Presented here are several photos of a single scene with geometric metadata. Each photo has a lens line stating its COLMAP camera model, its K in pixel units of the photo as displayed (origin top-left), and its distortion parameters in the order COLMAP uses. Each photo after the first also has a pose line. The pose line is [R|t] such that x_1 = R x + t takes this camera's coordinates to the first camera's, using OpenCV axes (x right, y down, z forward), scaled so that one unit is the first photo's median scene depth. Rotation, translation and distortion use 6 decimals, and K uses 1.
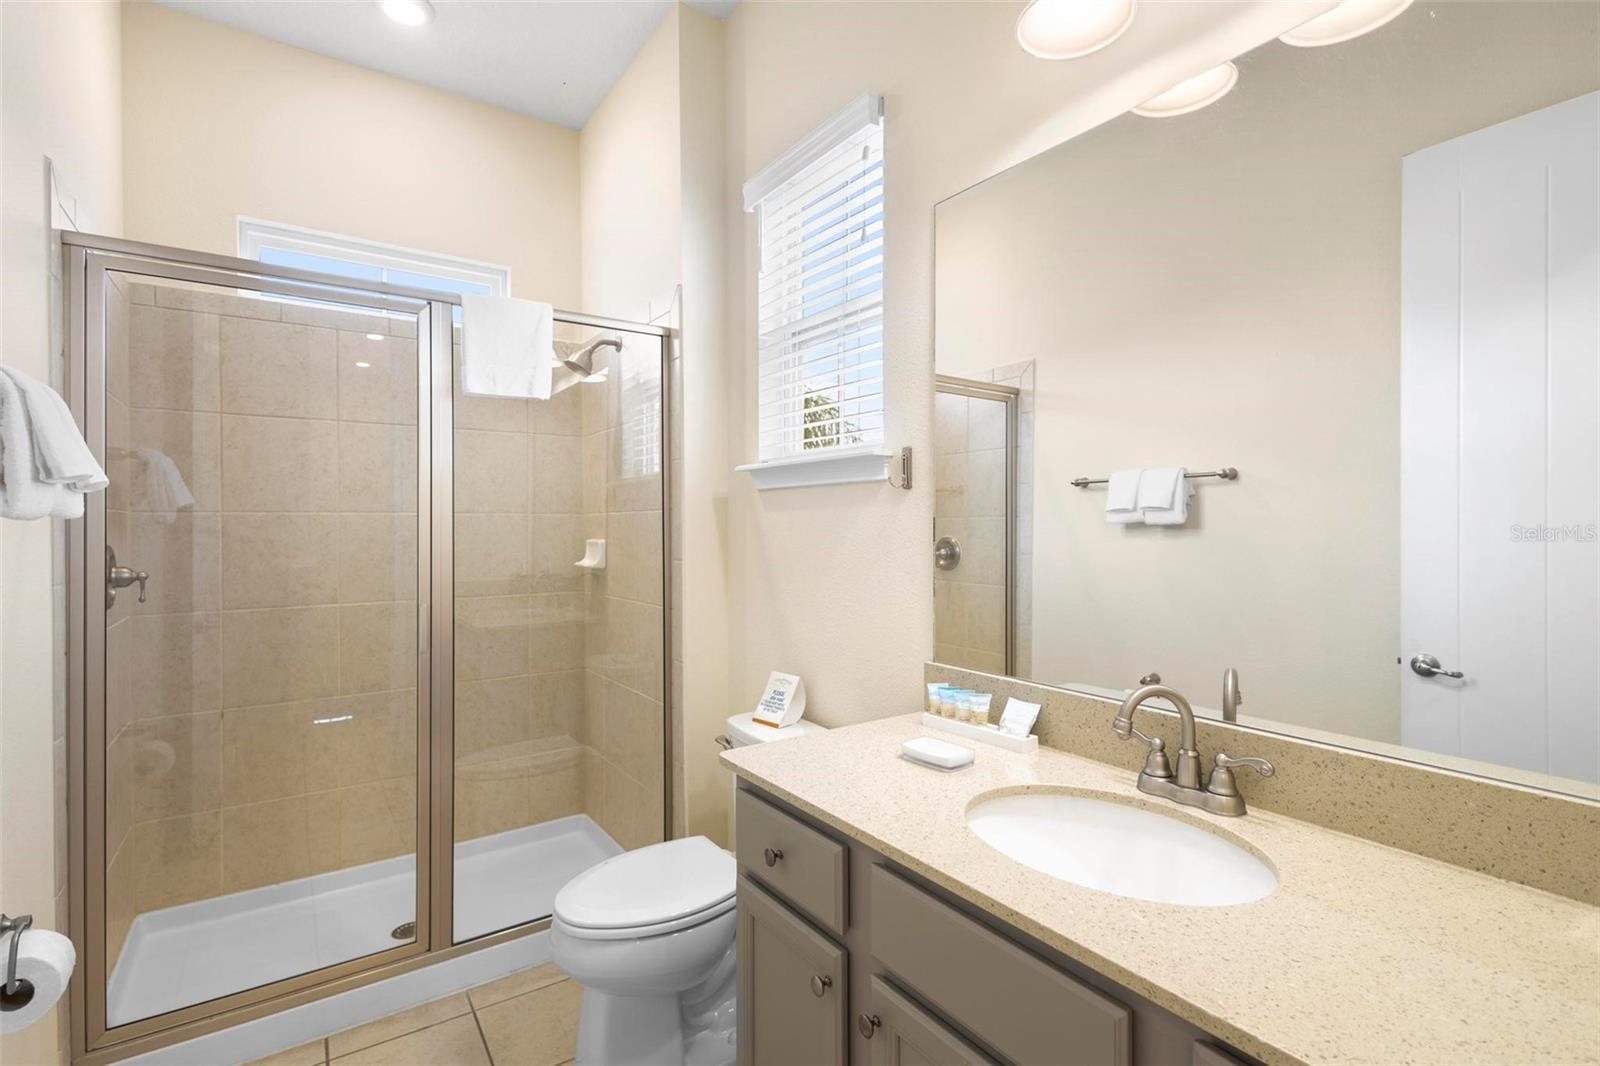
lens RADIAL K [[746.0, 0, 794.5], [0, 746.0, 531.1], [0, 0, 1]] dist [0.012404, 0.000904]
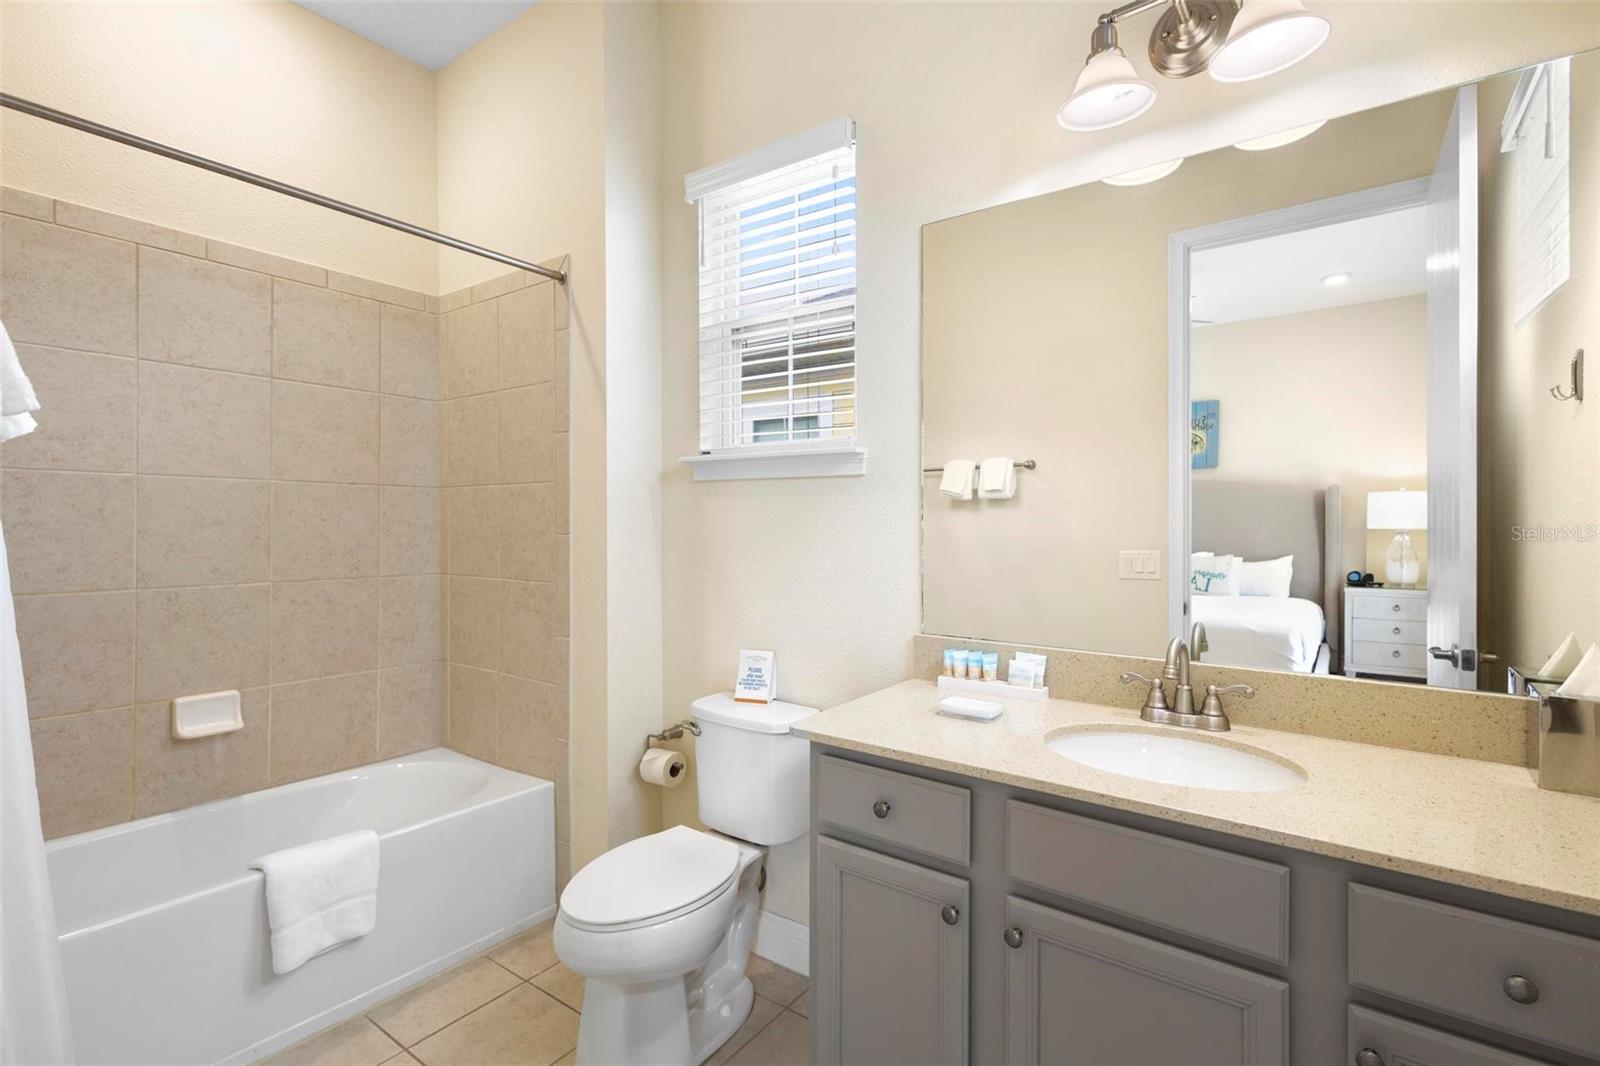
lens RADIAL K [[746.0, 0, 756.7], [0, 746.0, 505.5], [0, 0, 1]] dist [0.012404, 0.000904]
pose [[0.948286, 0.001235, 0.317416, -0.564056], [0.002359, 0.999937, -0.010937, -0.004456], [-0.317410, 0.011120, 0.948223, 0.005102]]
